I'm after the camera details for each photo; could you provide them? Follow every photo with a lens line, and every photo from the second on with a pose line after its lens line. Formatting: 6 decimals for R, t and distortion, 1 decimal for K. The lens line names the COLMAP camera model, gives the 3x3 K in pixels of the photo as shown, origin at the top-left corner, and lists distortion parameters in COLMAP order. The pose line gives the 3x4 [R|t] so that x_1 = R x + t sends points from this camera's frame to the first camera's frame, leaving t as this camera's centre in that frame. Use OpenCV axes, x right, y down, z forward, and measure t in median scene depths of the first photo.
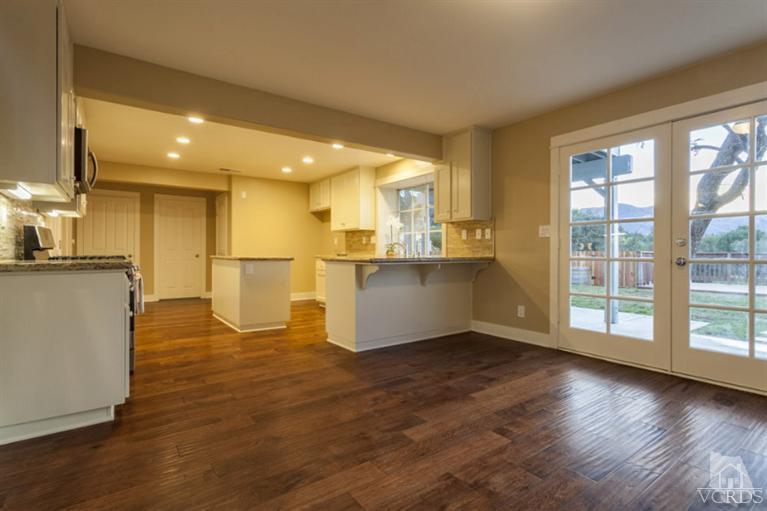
lens RADIAL K [[372.6, 0, 381.1], [0, 372.6, 254.2], [0, 0, 1]] dist [0.000799, -0.000838]
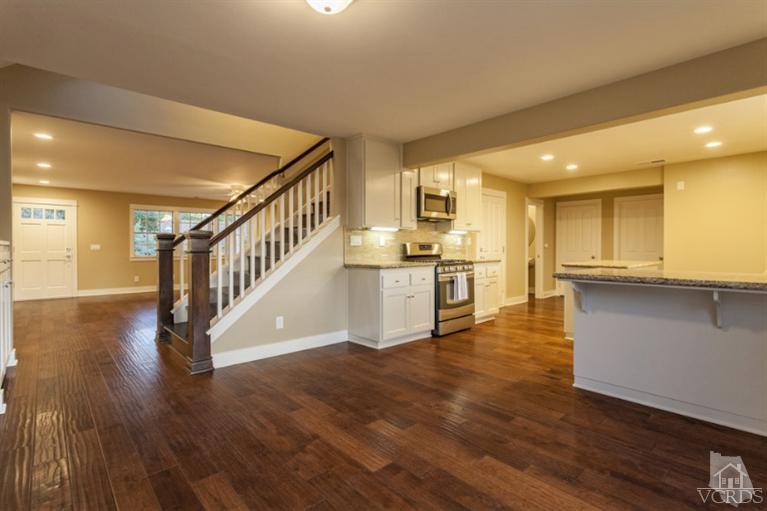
lens RADIAL K [[372.6, 0, 381.6], [0, 372.6, 251.6], [0, 0, 1]] dist [0.000799, -0.000838]
pose [[0.117502, 0.009640, -0.993026, 0.862299], [-0.005045, 0.999946, 0.009110, -0.047406], [0.993060, 0.003939, 0.117544, 0.604908]]
